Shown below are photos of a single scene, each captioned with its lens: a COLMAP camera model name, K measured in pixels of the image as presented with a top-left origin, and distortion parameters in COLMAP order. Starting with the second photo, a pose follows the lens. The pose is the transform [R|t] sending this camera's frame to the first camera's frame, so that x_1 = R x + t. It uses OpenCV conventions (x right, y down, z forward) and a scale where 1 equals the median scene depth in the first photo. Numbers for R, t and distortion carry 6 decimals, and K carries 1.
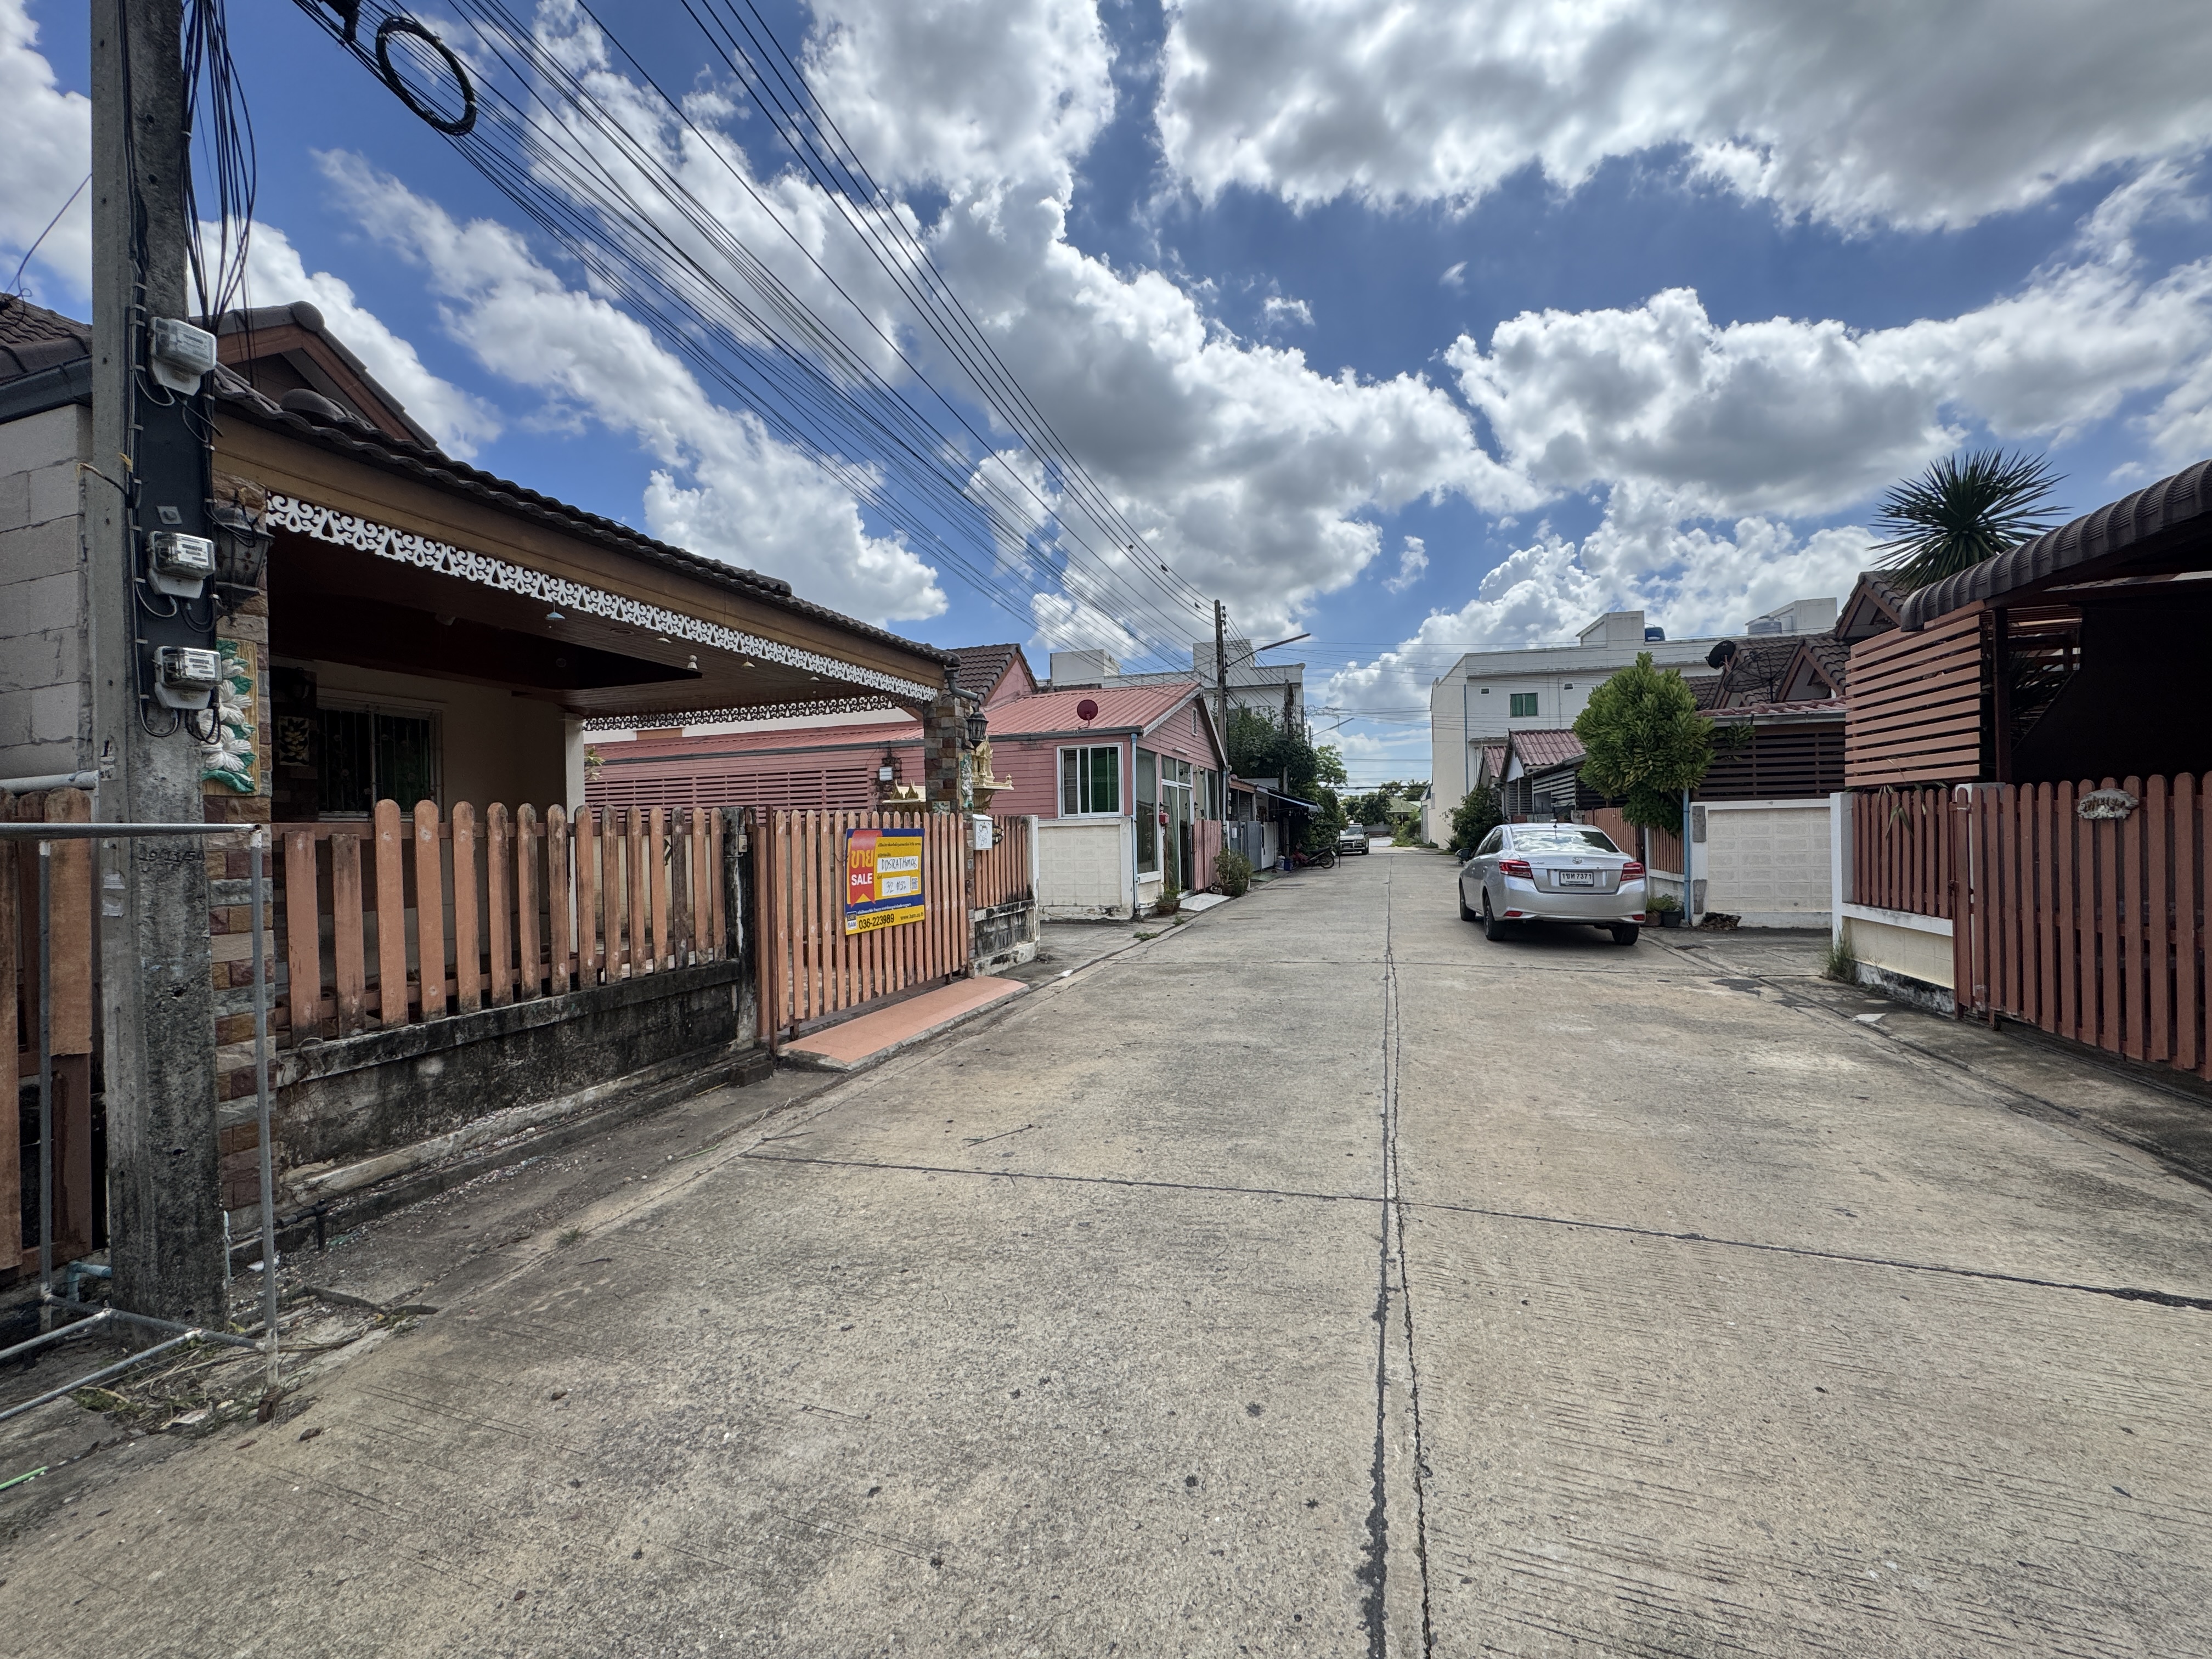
lens RADIAL K [[883.5, 0, 1102.1], [0, 883.5, 829.6], [0, 0, 1]] dist [-0.003620, 0.000243]
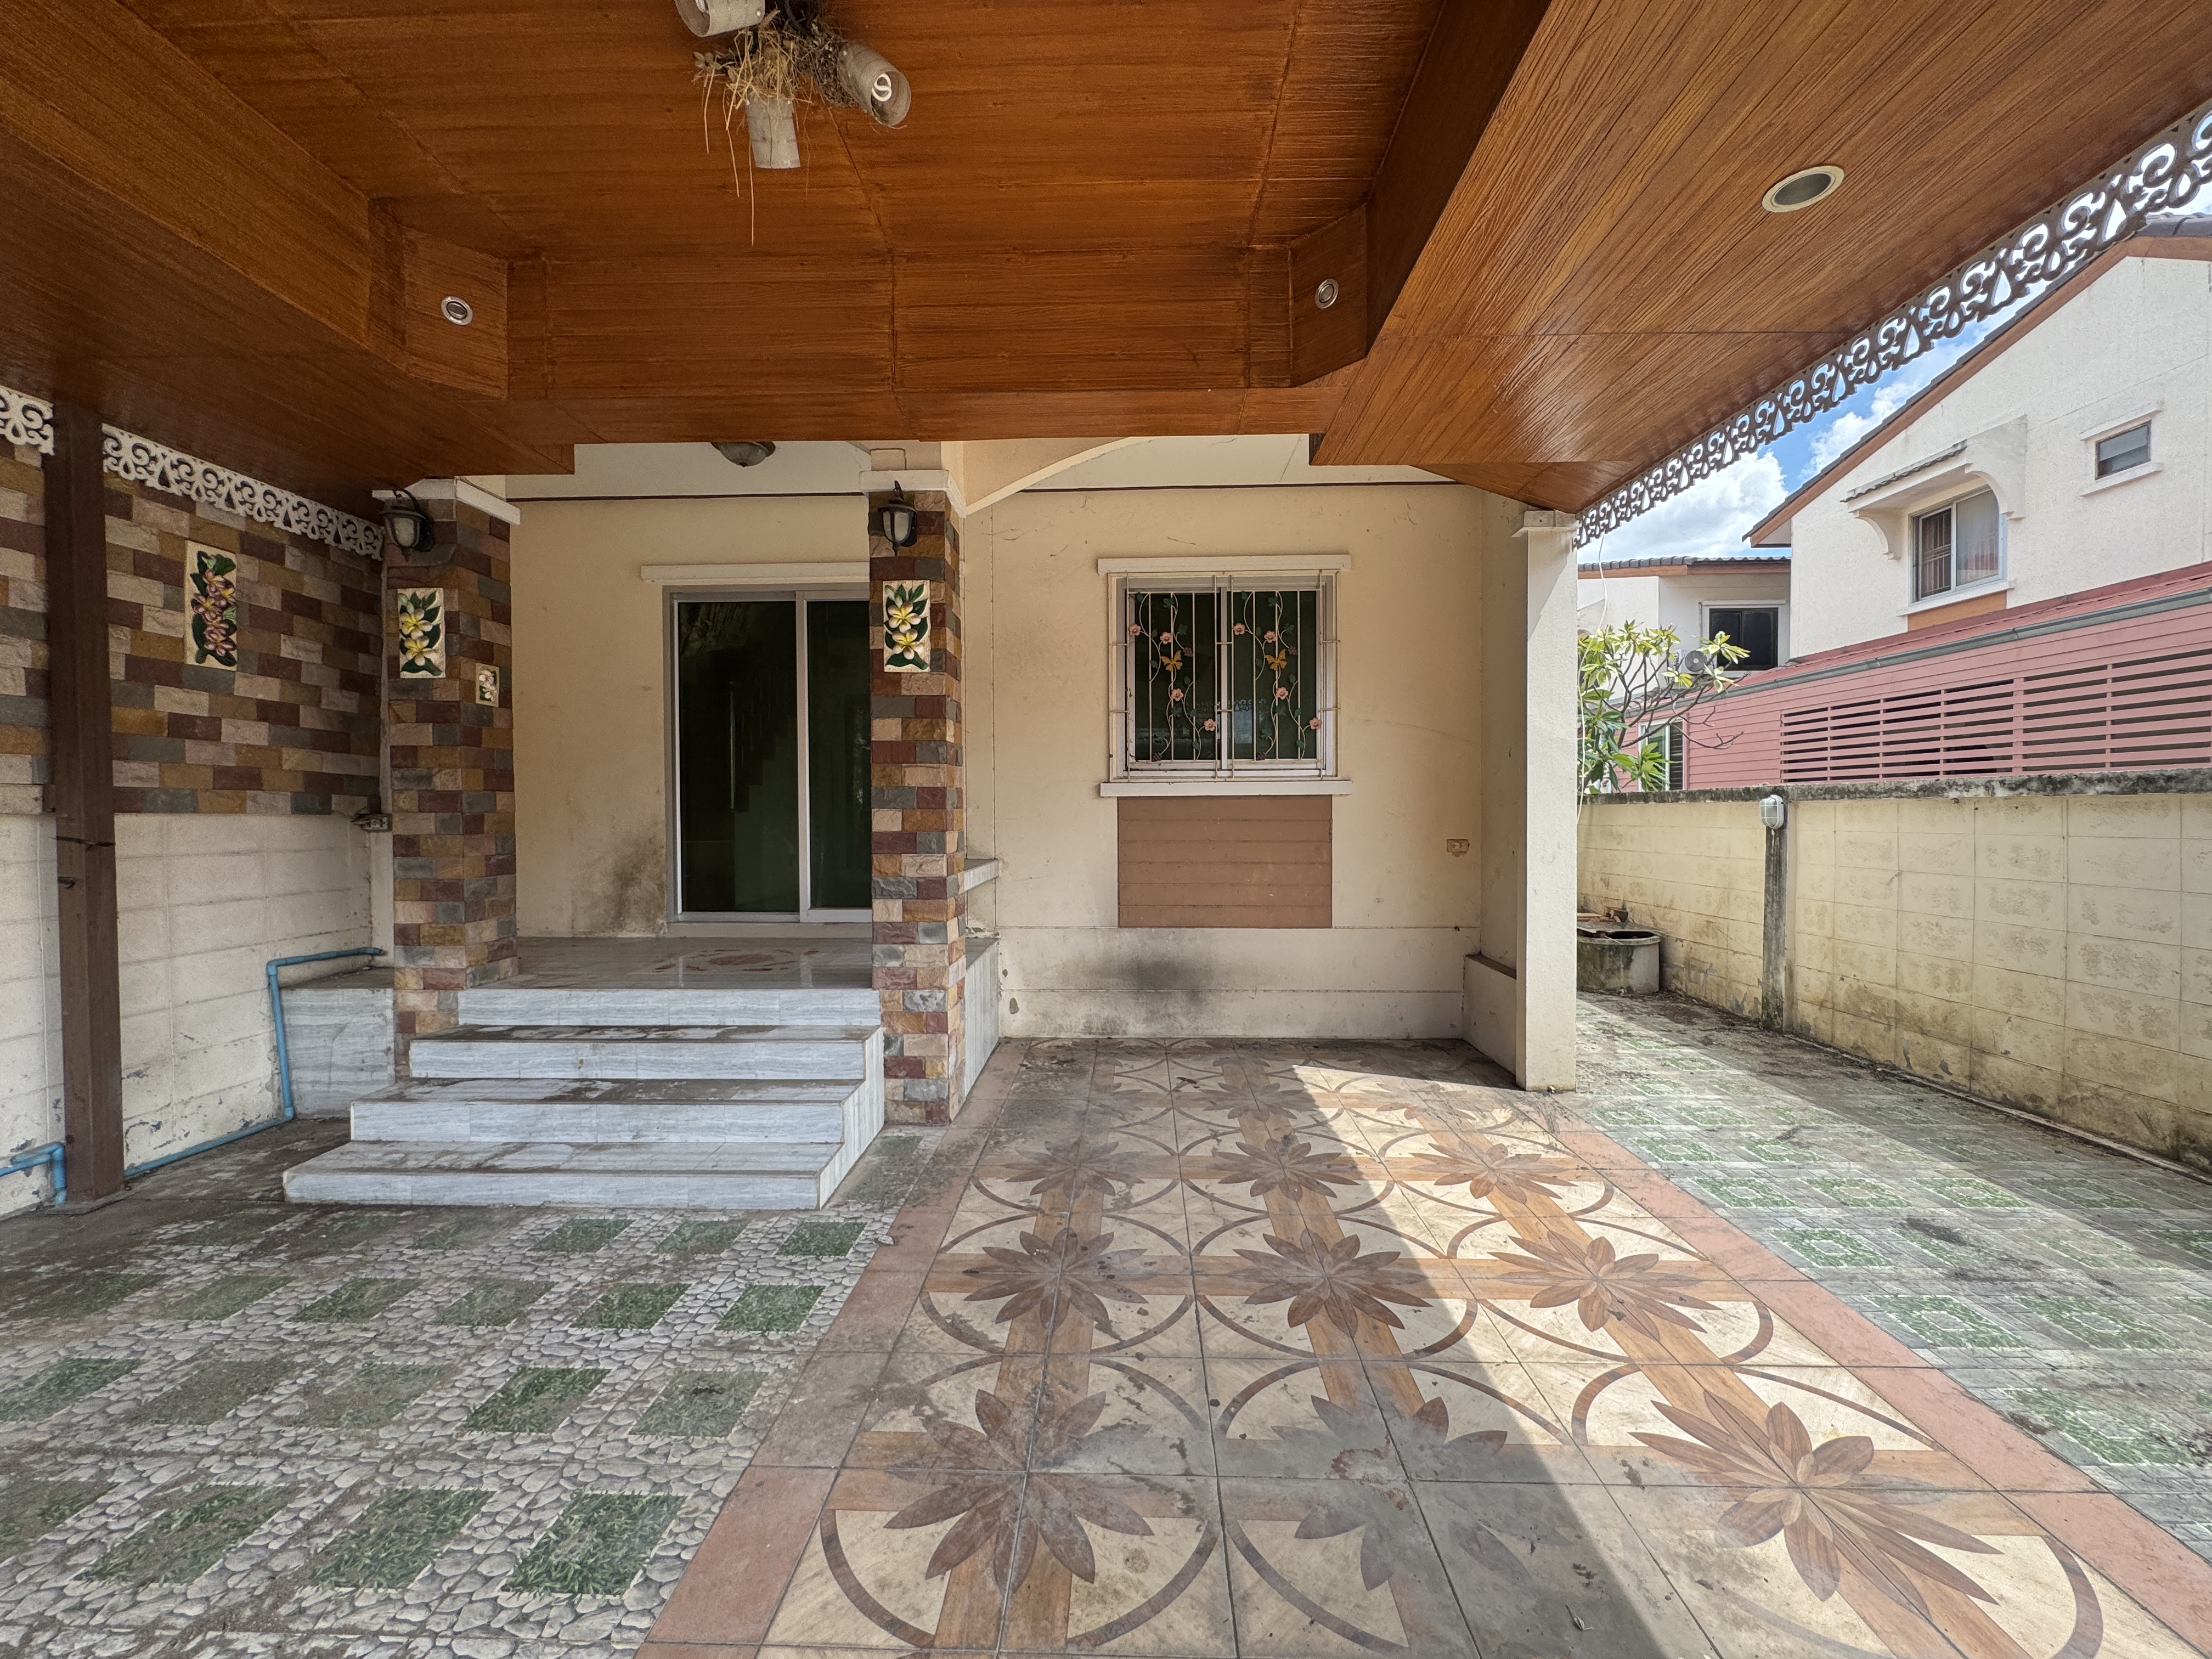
lens RADIAL K [[883.5, 0, 1104.7], [0, 883.5, 826.5], [0, 0, 1]] dist [-0.003620, 0.000243]
pose [[0.282812, 0.032197, -0.958635, -0.596072], [0.001169, 0.999424, 0.033912, 0.004368], [0.959175, -0.010711, 0.282612, 1.558634]]
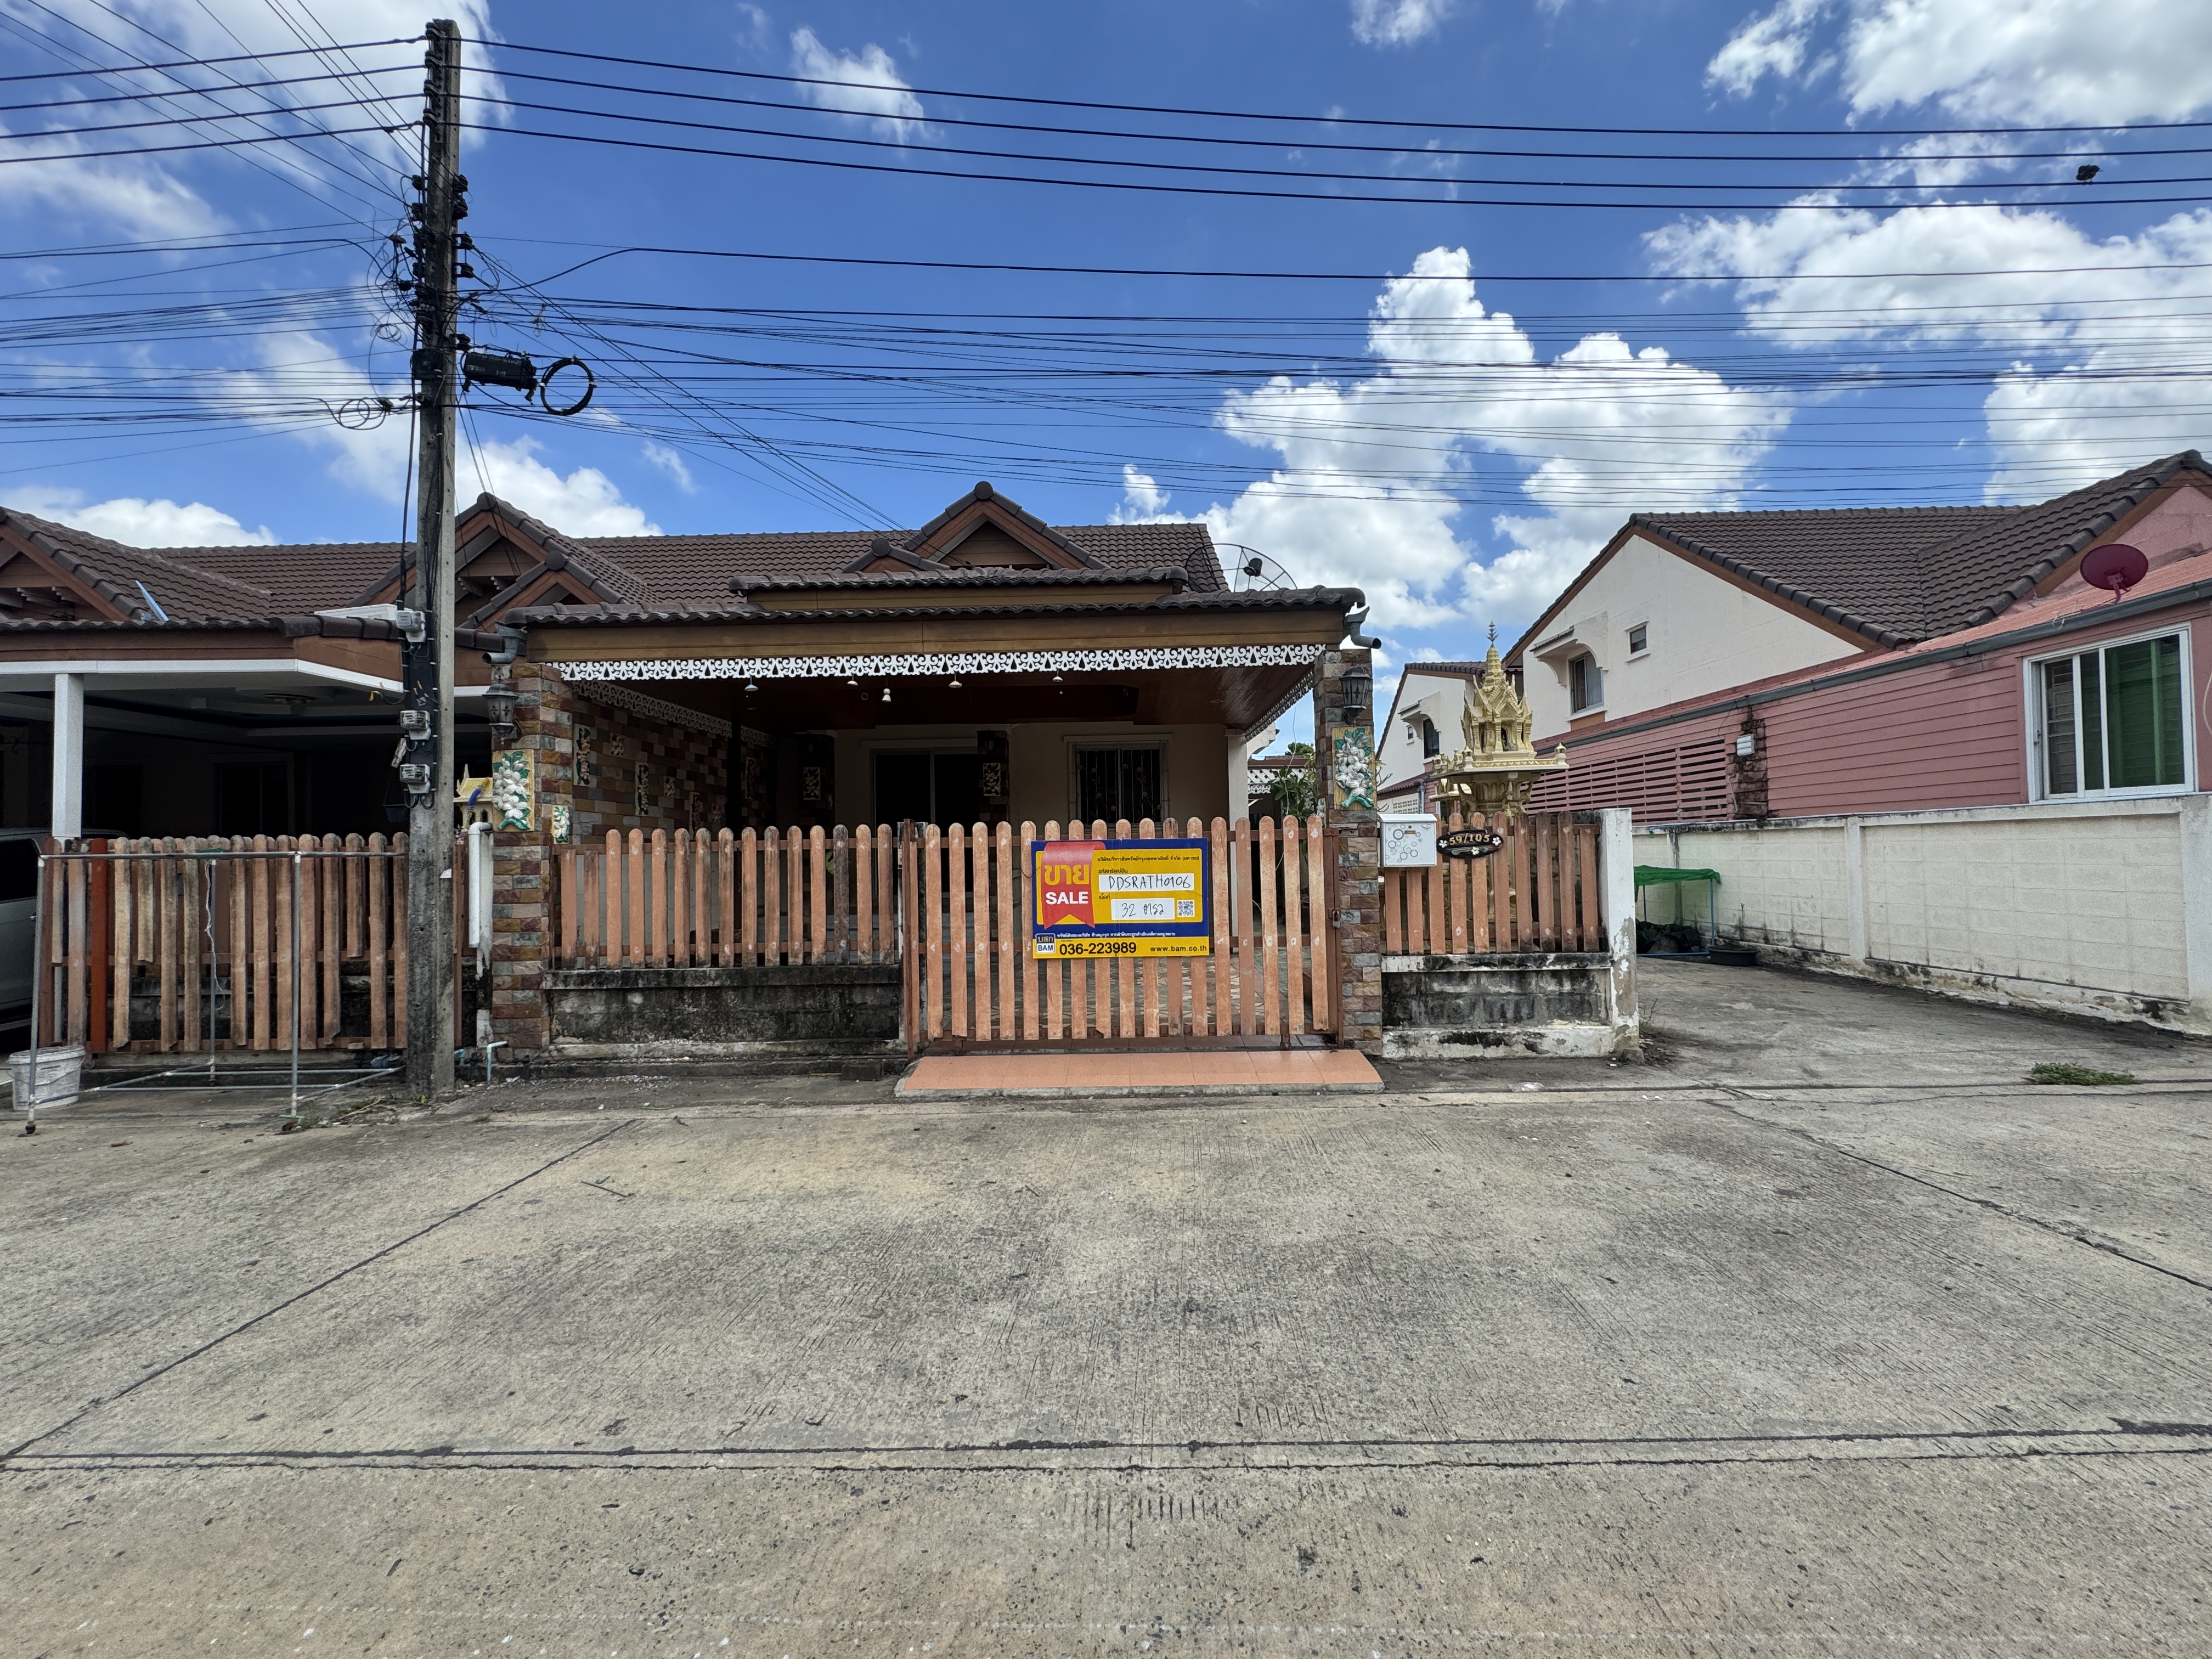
lens RADIAL K [[883.5, 0, 1120.6], [0, 883.5, 826.2], [0, 0, 1]] dist [-0.003620, 0.000243]
pose [[0.298429, -0.013224, -0.954340, 0.909656], [0.014950, 0.999846, -0.009179, -0.009625], [0.954315, -0.011528, 0.298580, 1.233958]]
